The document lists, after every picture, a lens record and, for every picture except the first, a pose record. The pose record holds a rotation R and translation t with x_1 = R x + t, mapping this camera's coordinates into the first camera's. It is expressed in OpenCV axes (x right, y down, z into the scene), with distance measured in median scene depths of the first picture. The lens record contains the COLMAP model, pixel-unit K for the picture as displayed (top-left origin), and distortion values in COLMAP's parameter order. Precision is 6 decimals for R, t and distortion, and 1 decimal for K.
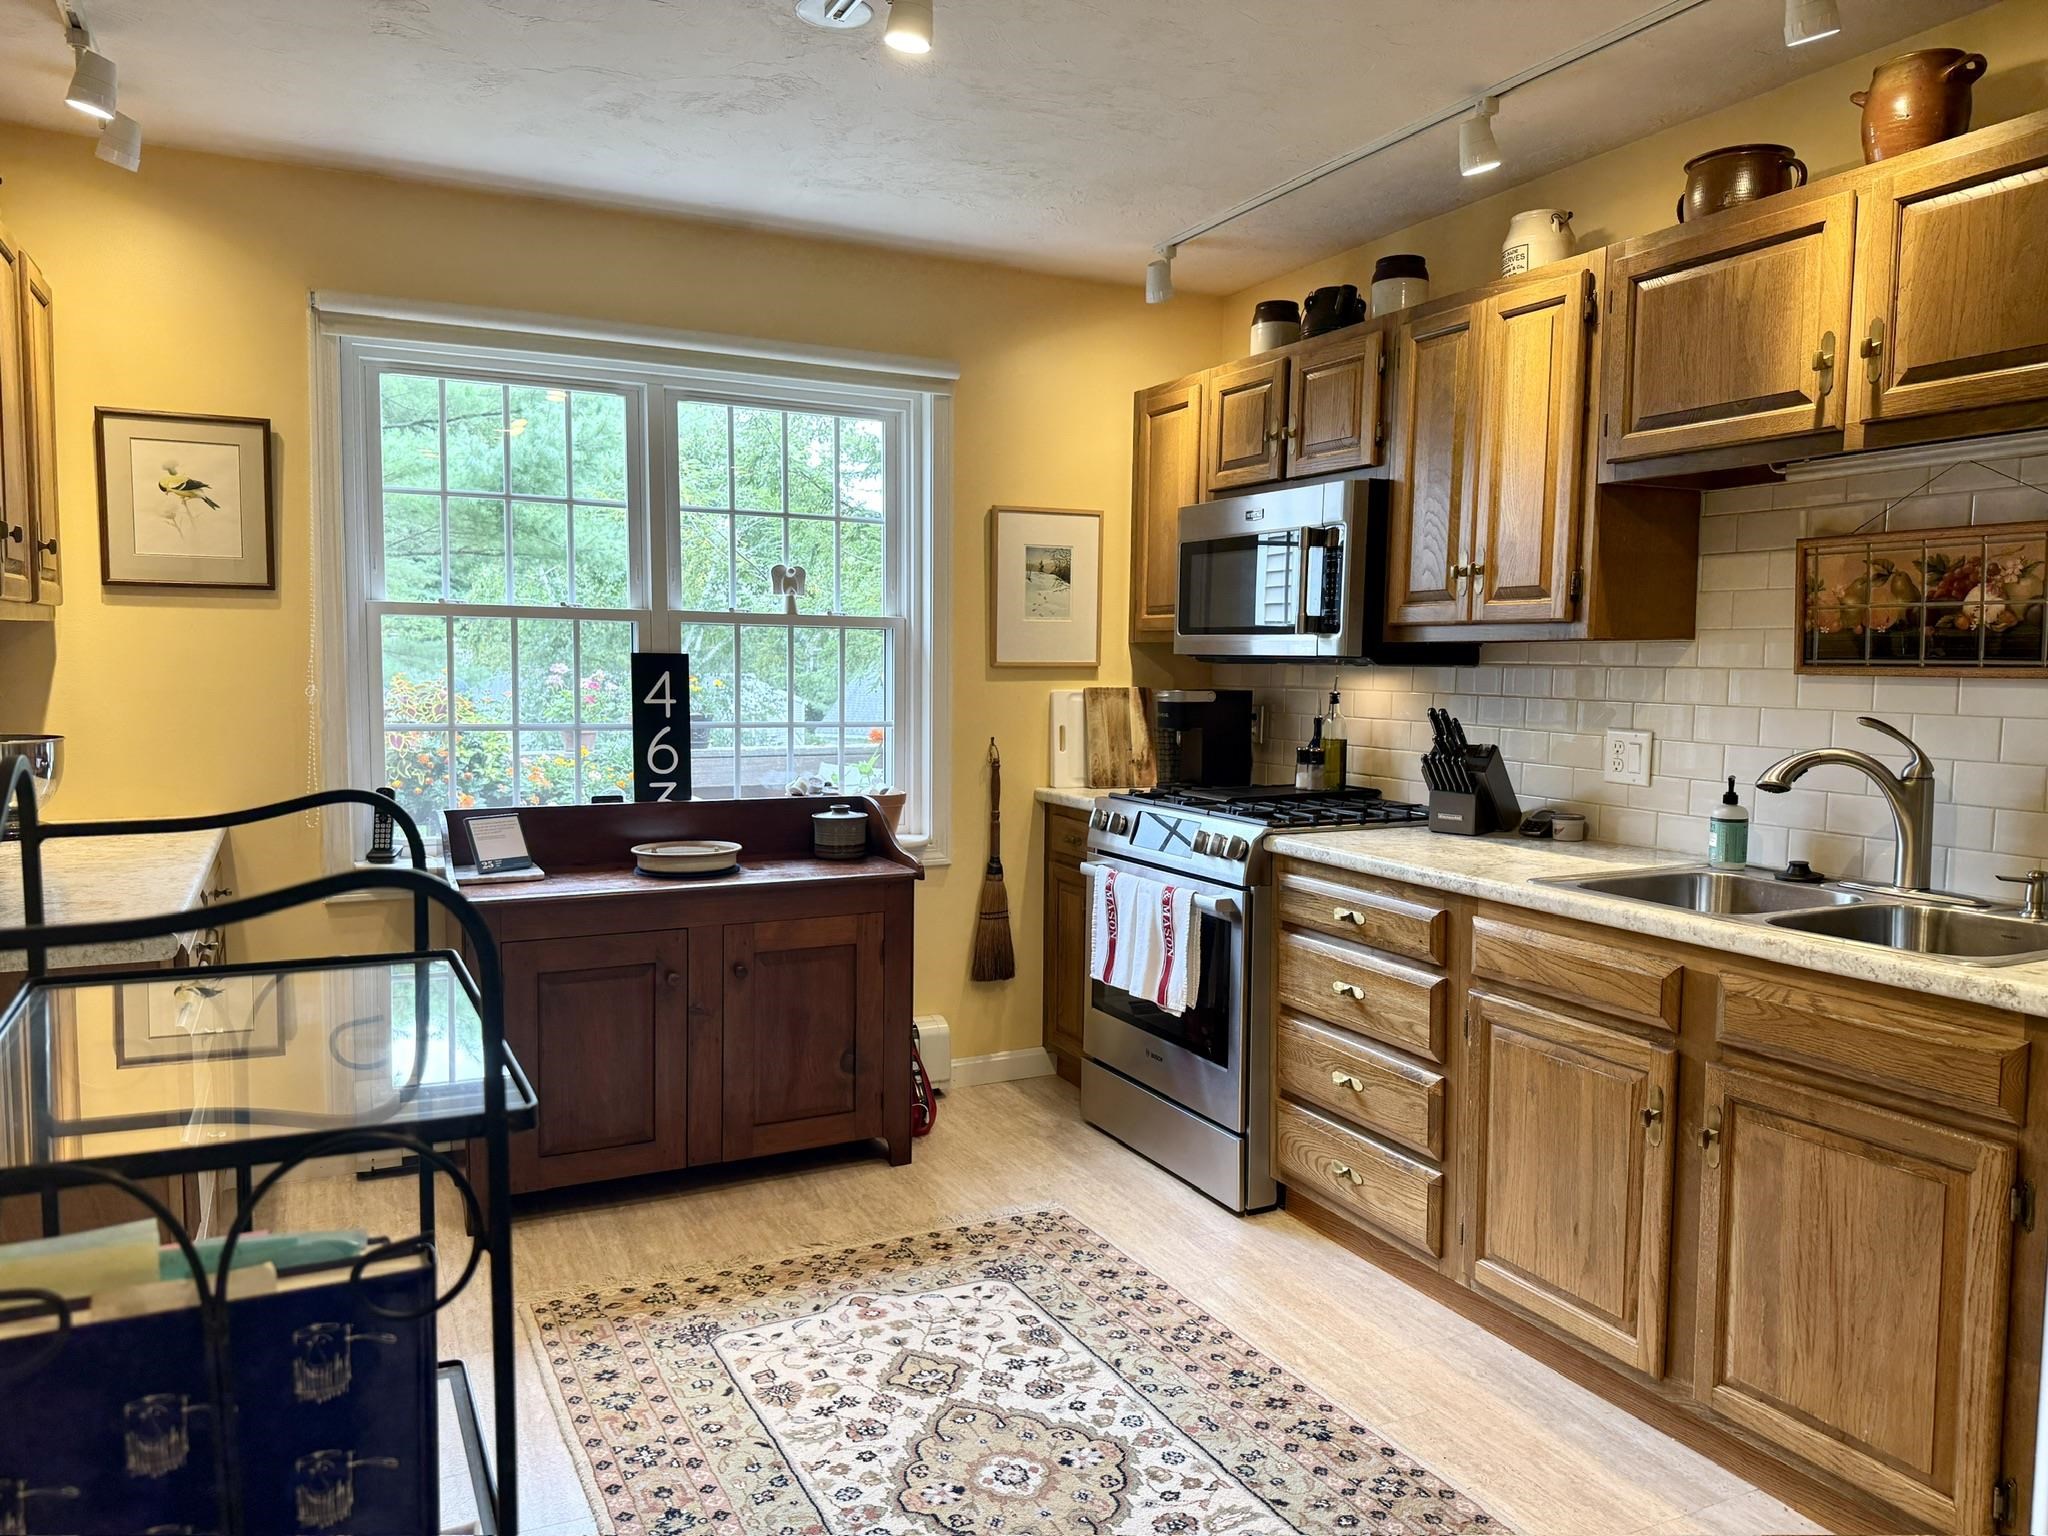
lens RADIAL K [[1438.8, 0, 1024.0], [0, 1438.8, 768.0], [0, 0, 1]] dist [0.121020, -0.144022]
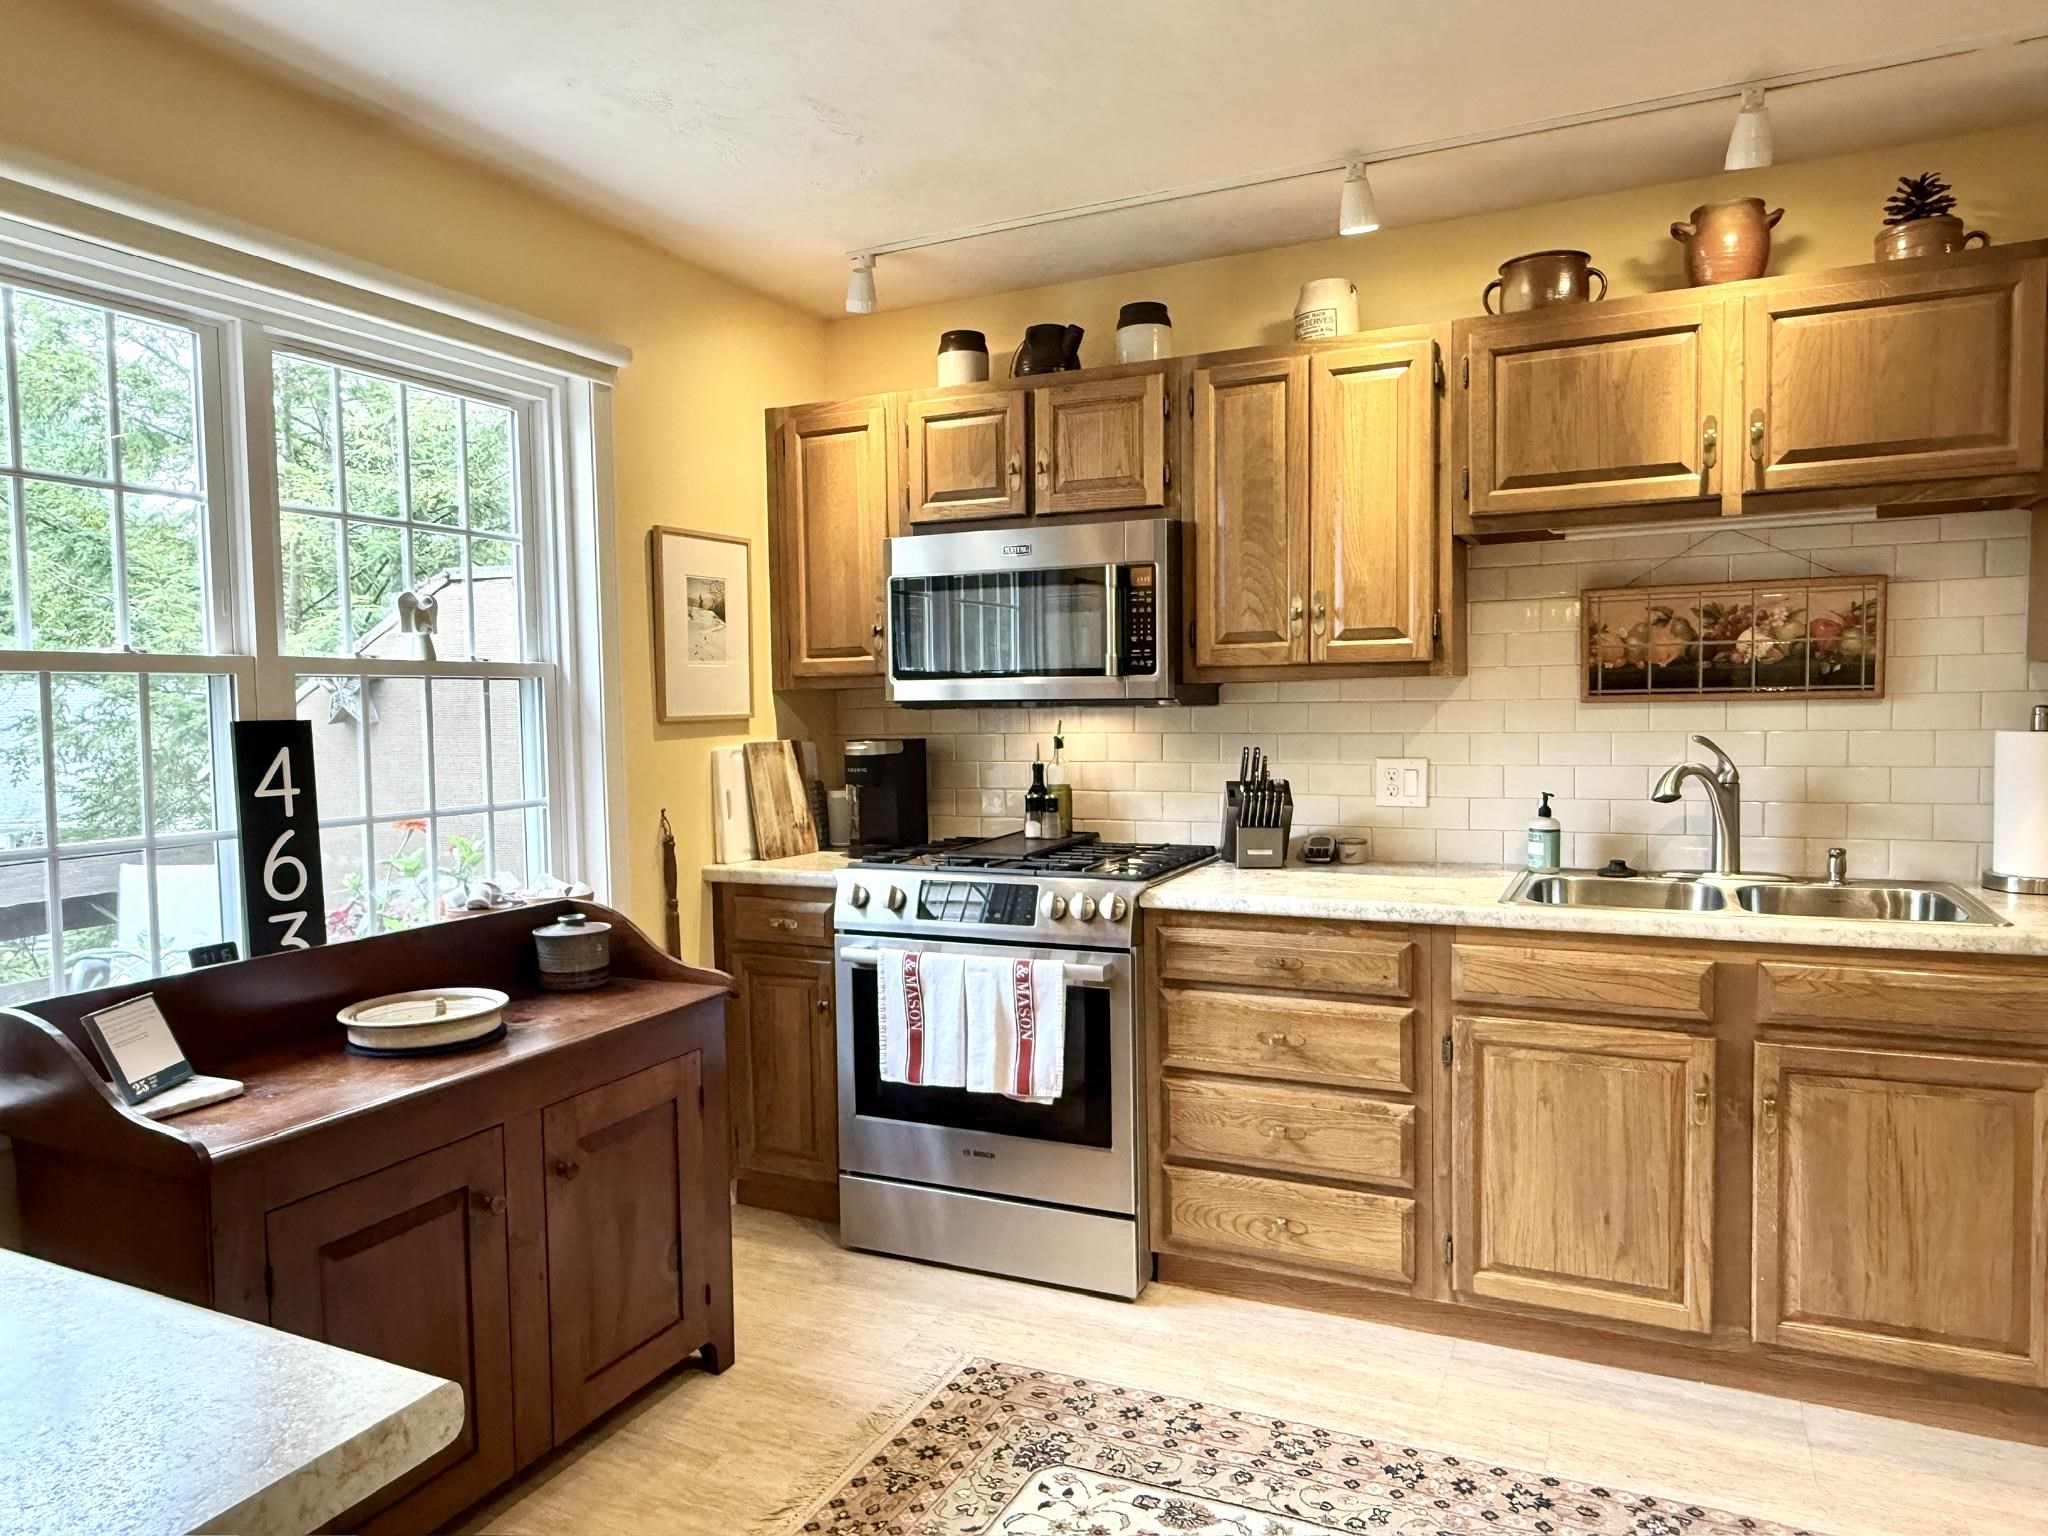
lens RADIAL K [[1355.9, 0, 1024.0], [0, 1355.9, 768.0], [0, 0, 1]] dist [0.009910, 0.000085]
pose [[0.788384, -0.056526, 0.612581, -0.485584], [0.074524, 0.997212, -0.003895, -0.039250], [-0.610652, 0.048722, 0.790398, 0.396515]]
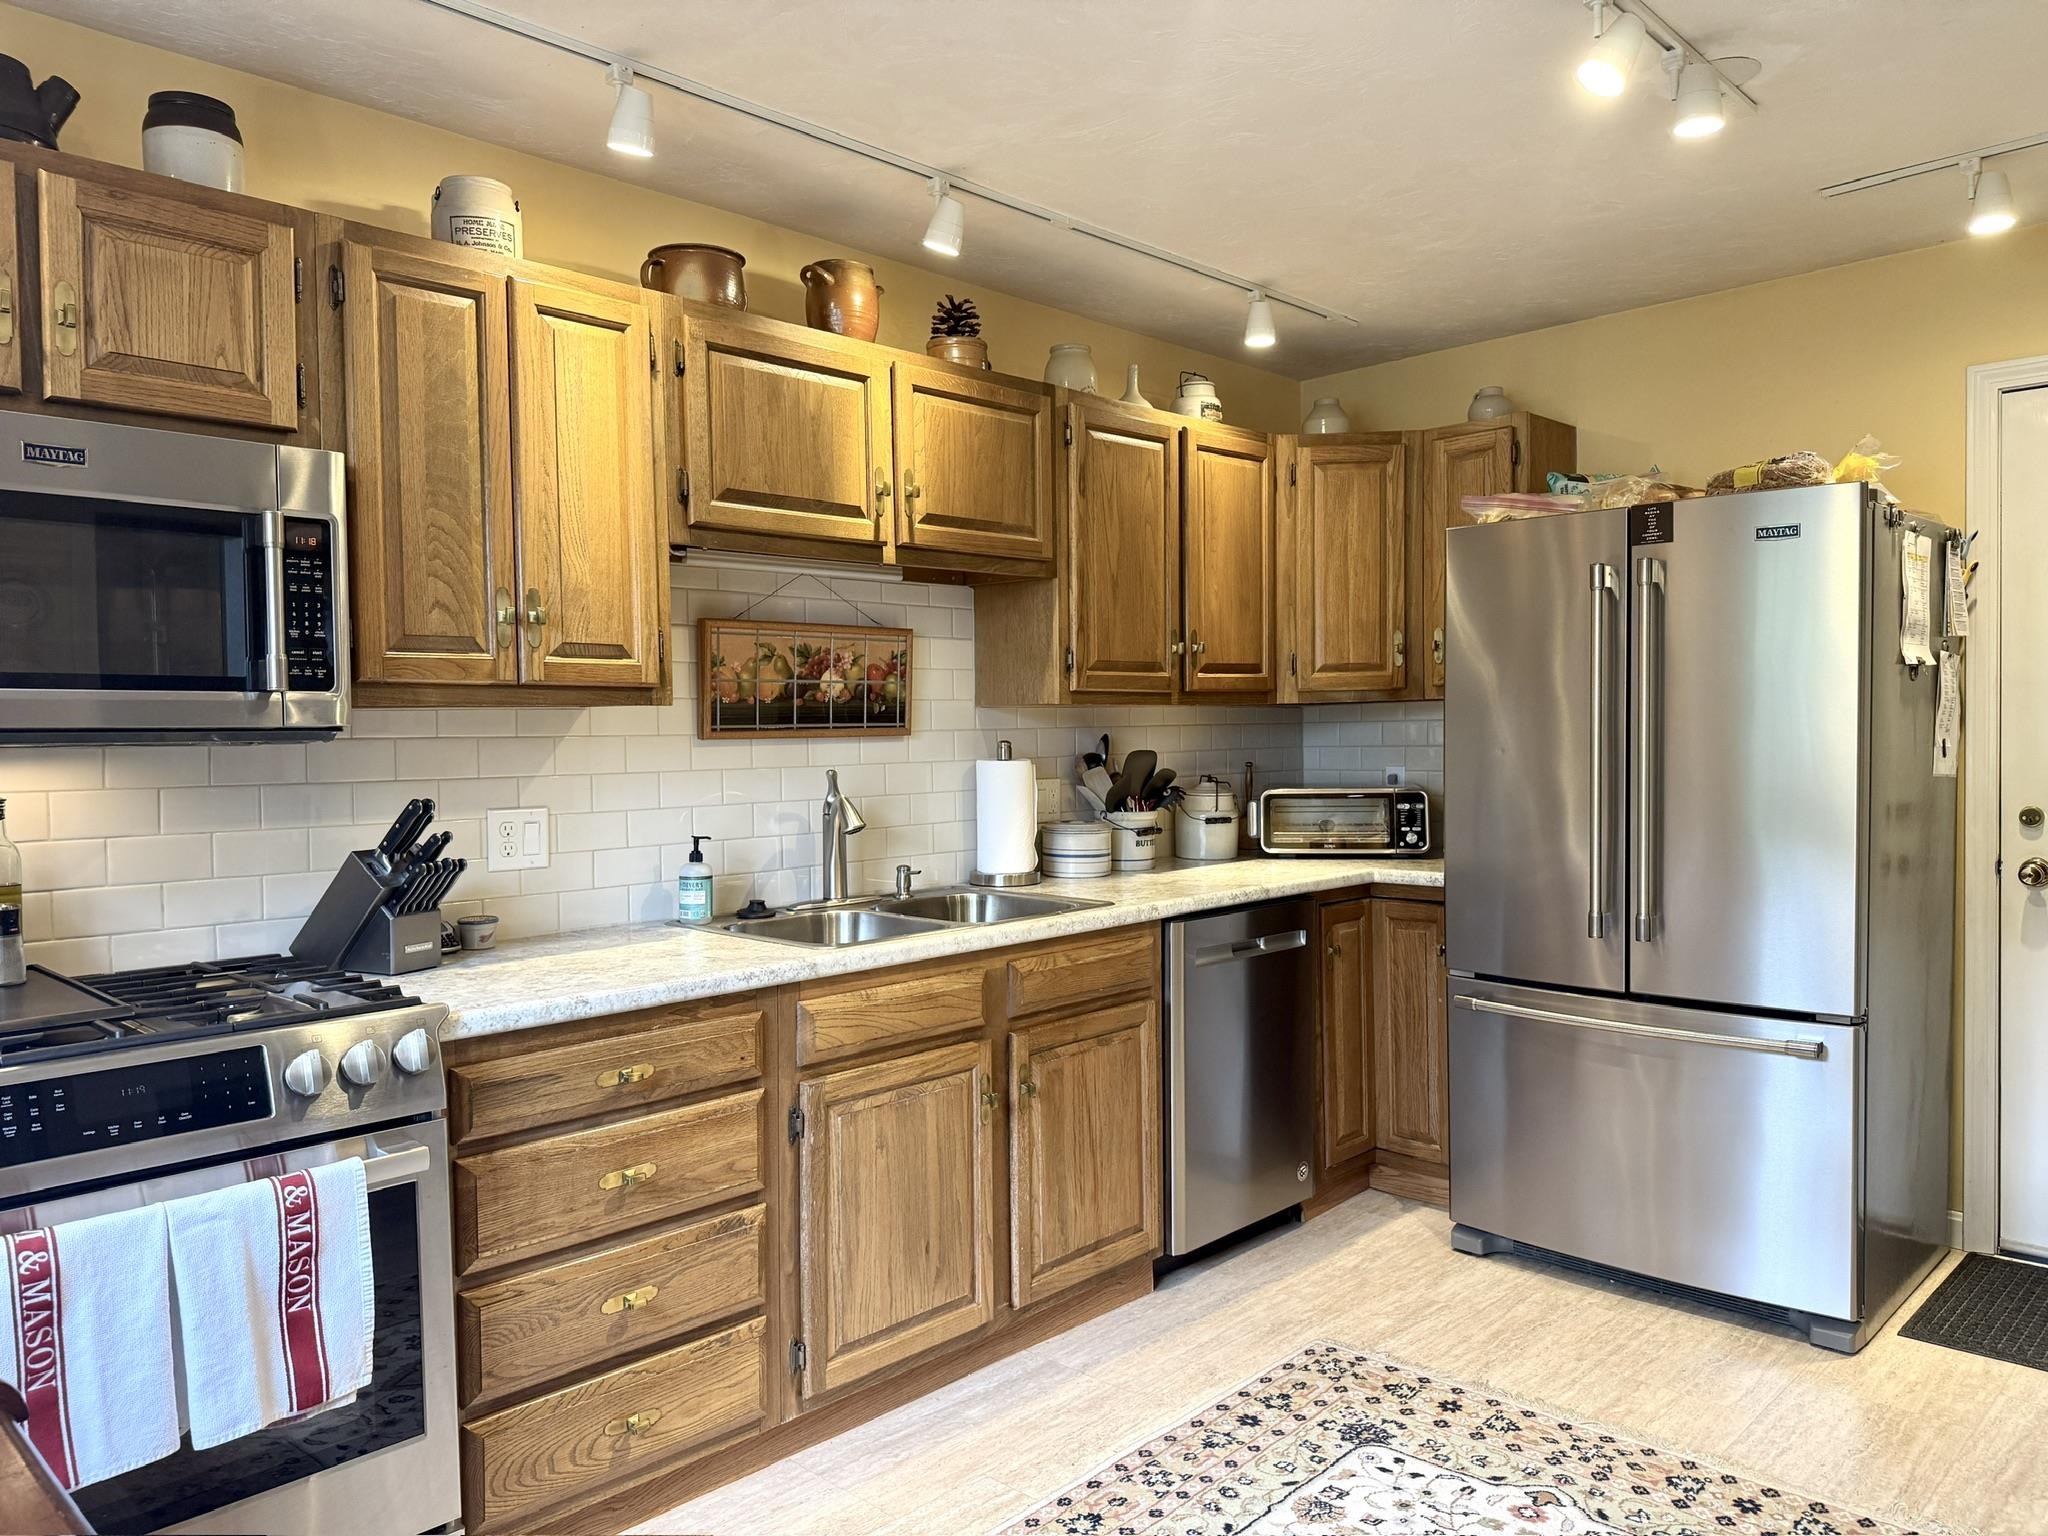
lens RADIAL K [[1438.8, 0, 1024.0], [0, 1438.8, 768.0], [0, 0, 1]] dist [0.121020, -0.144022]
pose [[-0.331962, -0.031543, 0.942765, -0.568314], [0.085138, 0.994360, 0.063247, -0.087261], [-0.939443, 0.101261, -0.327404, 1.091023]]
